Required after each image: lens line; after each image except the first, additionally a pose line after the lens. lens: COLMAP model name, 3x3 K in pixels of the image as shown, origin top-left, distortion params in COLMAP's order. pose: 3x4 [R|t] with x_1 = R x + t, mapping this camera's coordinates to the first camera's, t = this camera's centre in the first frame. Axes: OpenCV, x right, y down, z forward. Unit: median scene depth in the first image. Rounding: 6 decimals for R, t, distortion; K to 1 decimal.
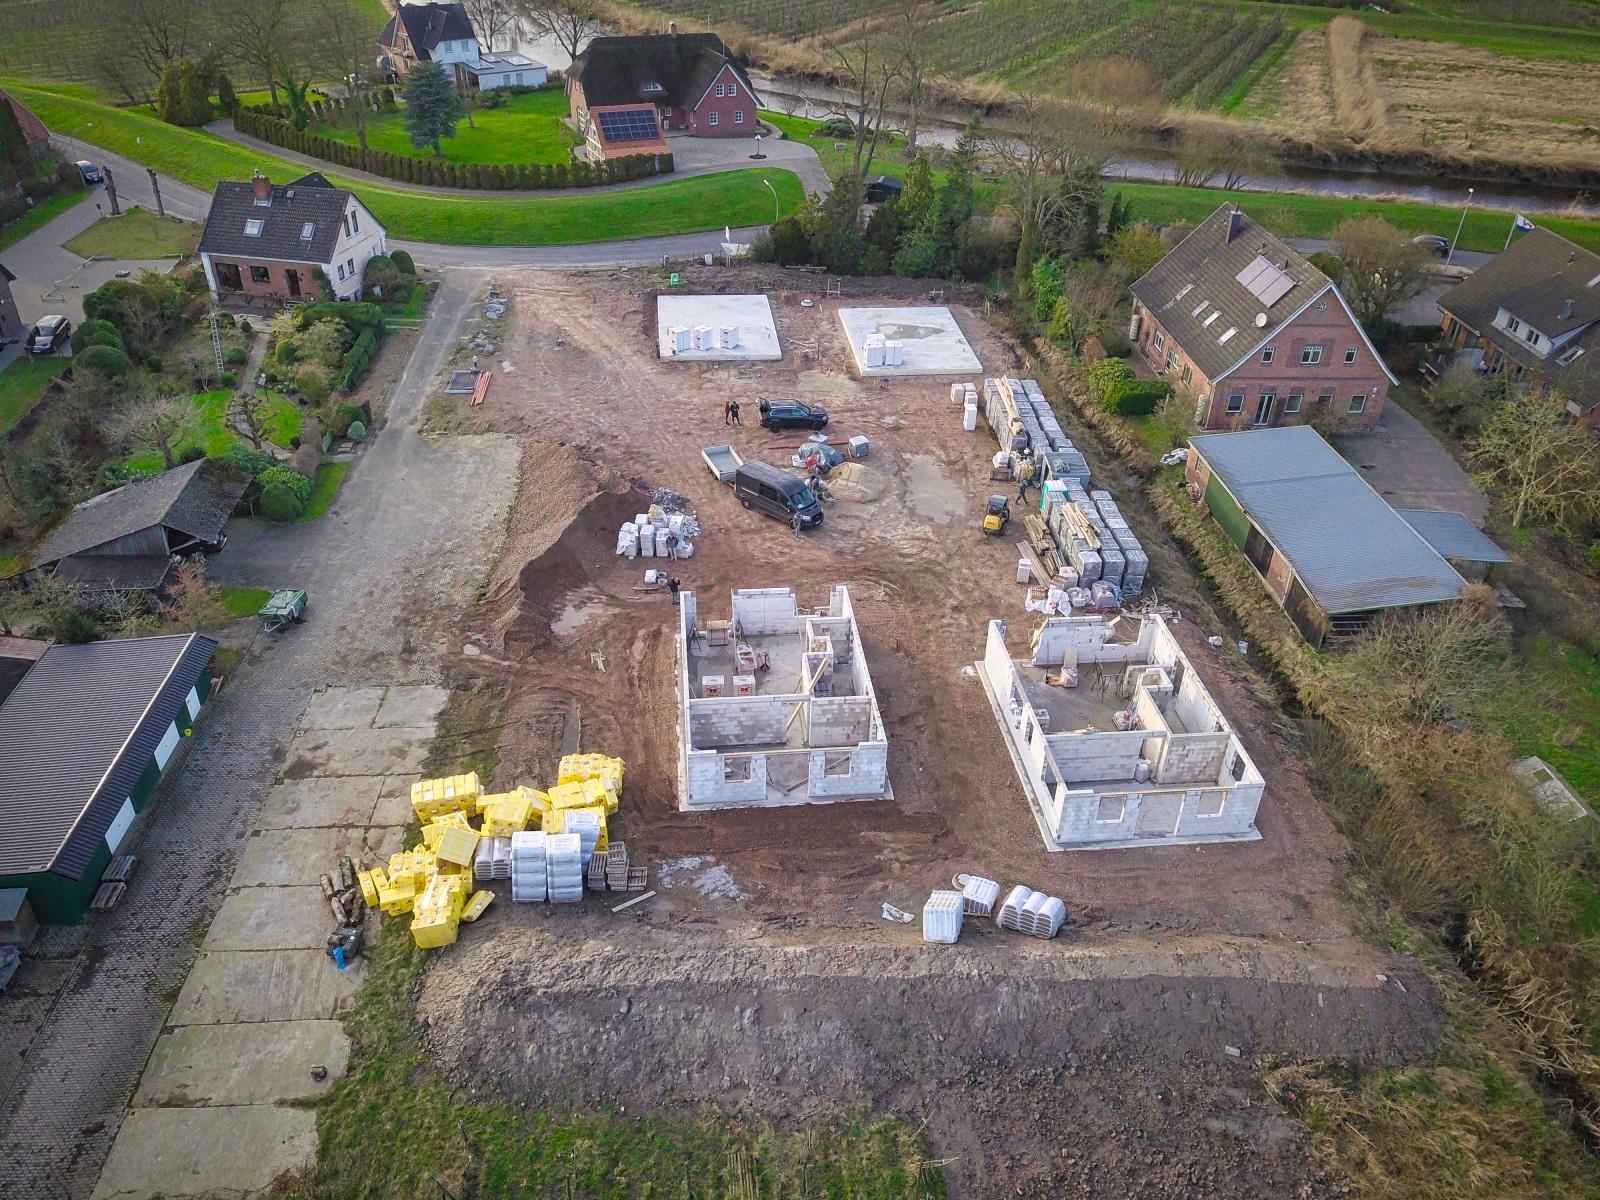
lens RADIAL K [[1220.2, 0, 798.3], [0, 1220.2, 601.3], [0, 0, 1]] dist [0.002157, 0.000897]
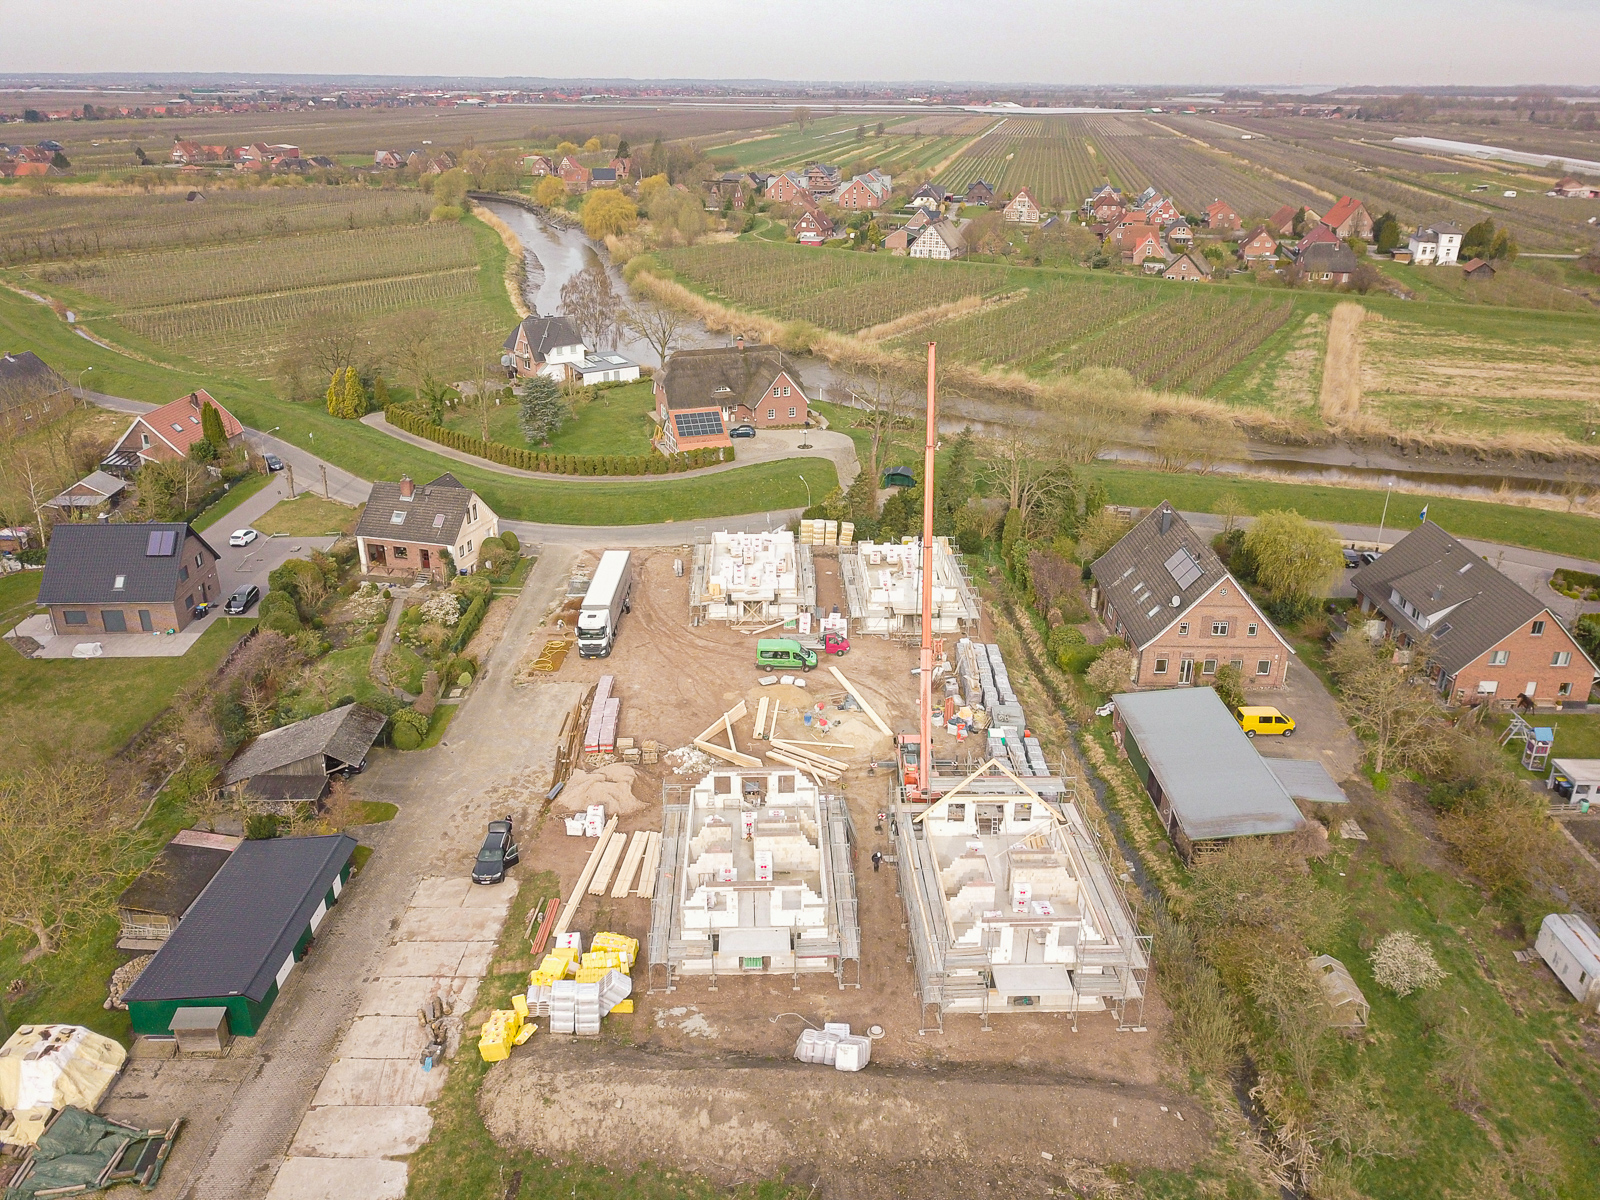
lens RADIAL K [[1217.4, 0, 796.1], [0, 1217.4, 597.4], [0, 0, 1]] dist [0.006372, -0.000479]
pose [[0.996945, 0.008681, -0.077628, 0.082745], [-0.022471, 0.983667, -0.178588, -0.001973], [0.074810, 0.179787, 0.980857, -0.242109]]
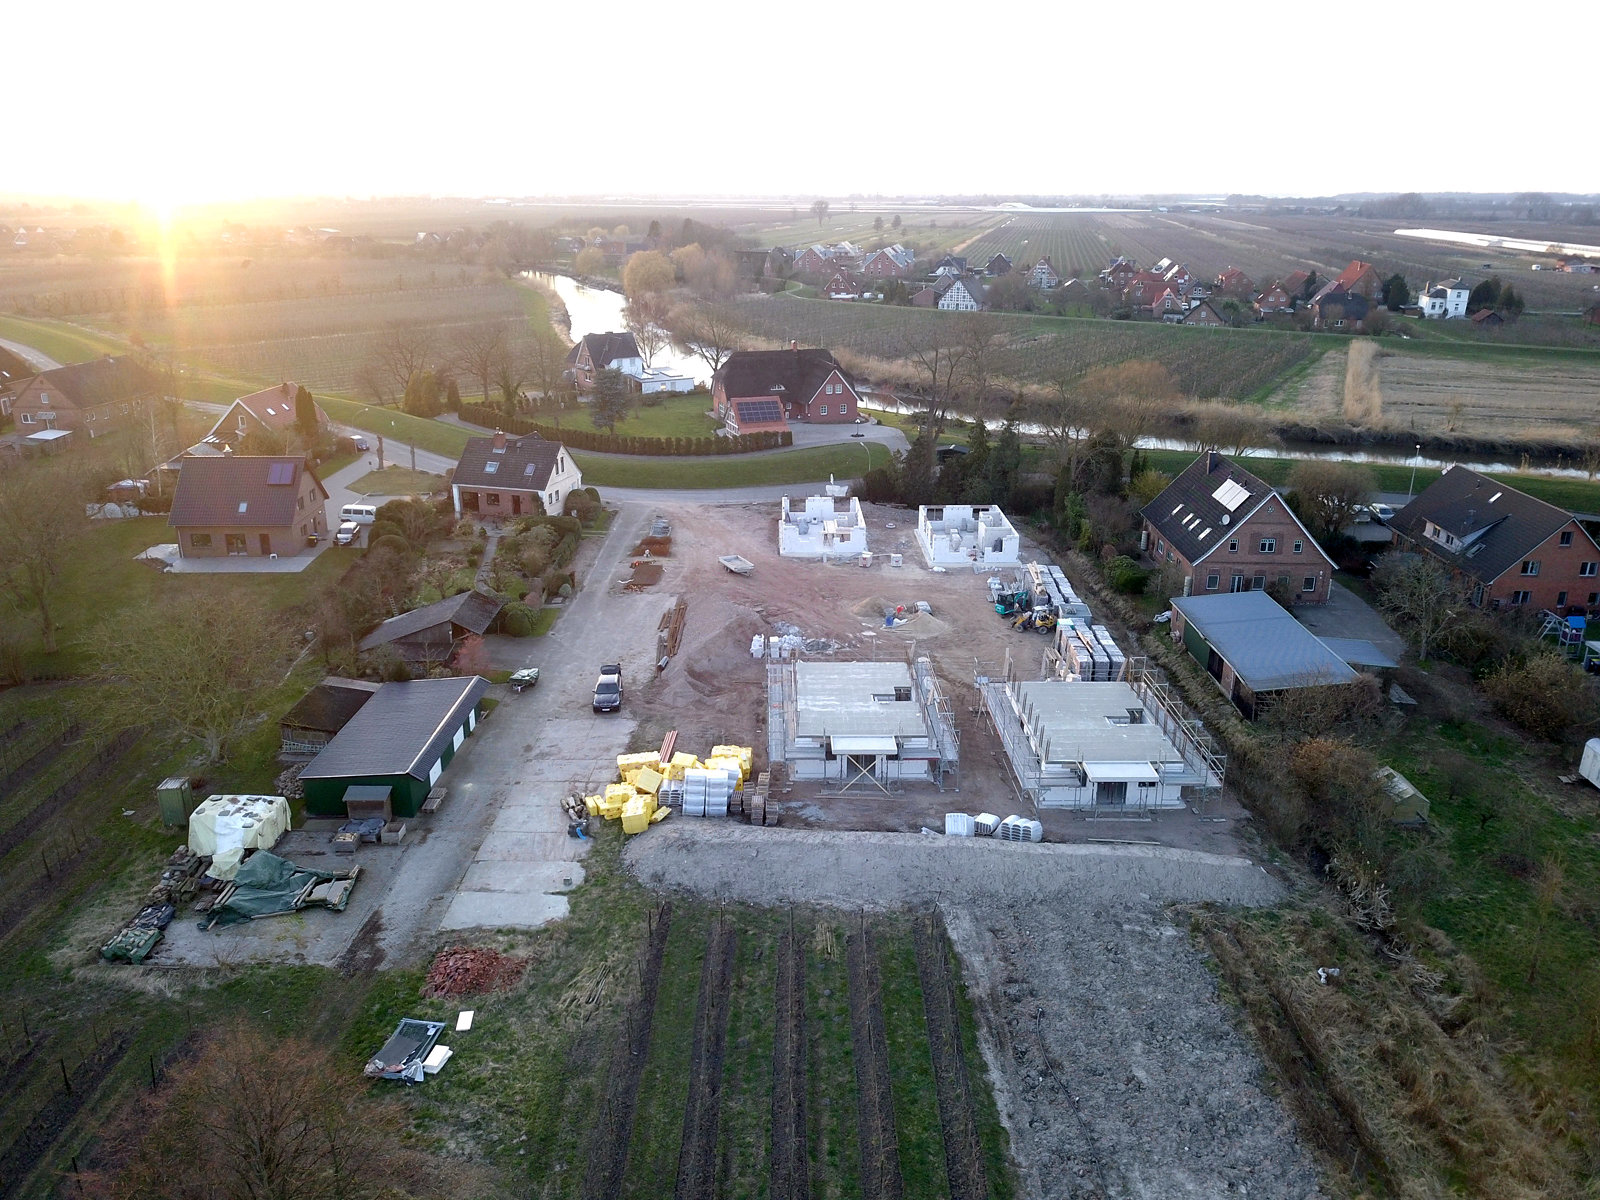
lens RADIAL K [[1213.1, 0, 795.6], [0, 1213.1, 602.2], [0, 0, 1]] dist [0.010845, -0.007582]
pose [[0.996093, 0.007883, -0.087957, 0.023270], [-0.029654, 0.968030, -0.249075, 0.194454], [0.083182, 0.250711, 0.964482, -0.292688]]
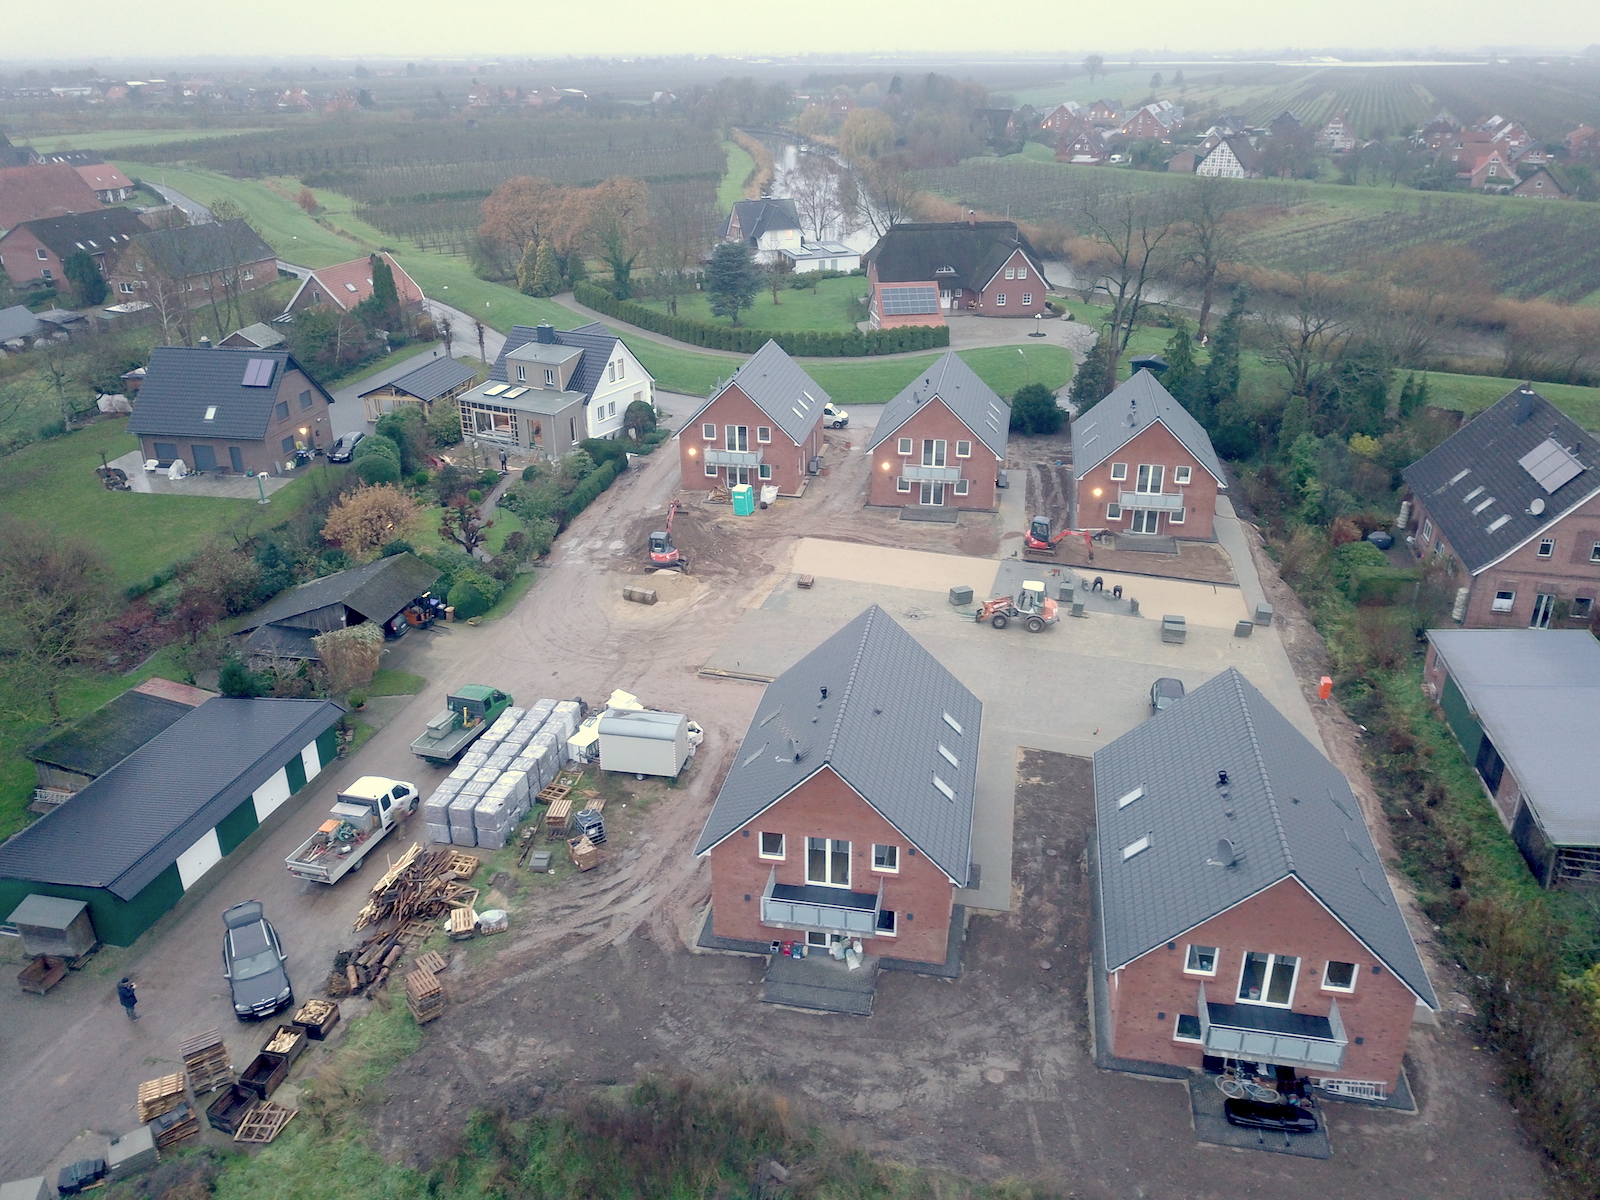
lens RADIAL K [[1217.4, 0, 796.1], [0, 1217.4, 597.4], [0, 0, 1]] dist [0.006372, -0.000479]
pose [[0.956632, 0.090049, -0.277031, 0.116214], [-0.132817, 0.981248, -0.139683, 0.020907], [0.259258, 0.170420, 0.950654, 0.053268]]
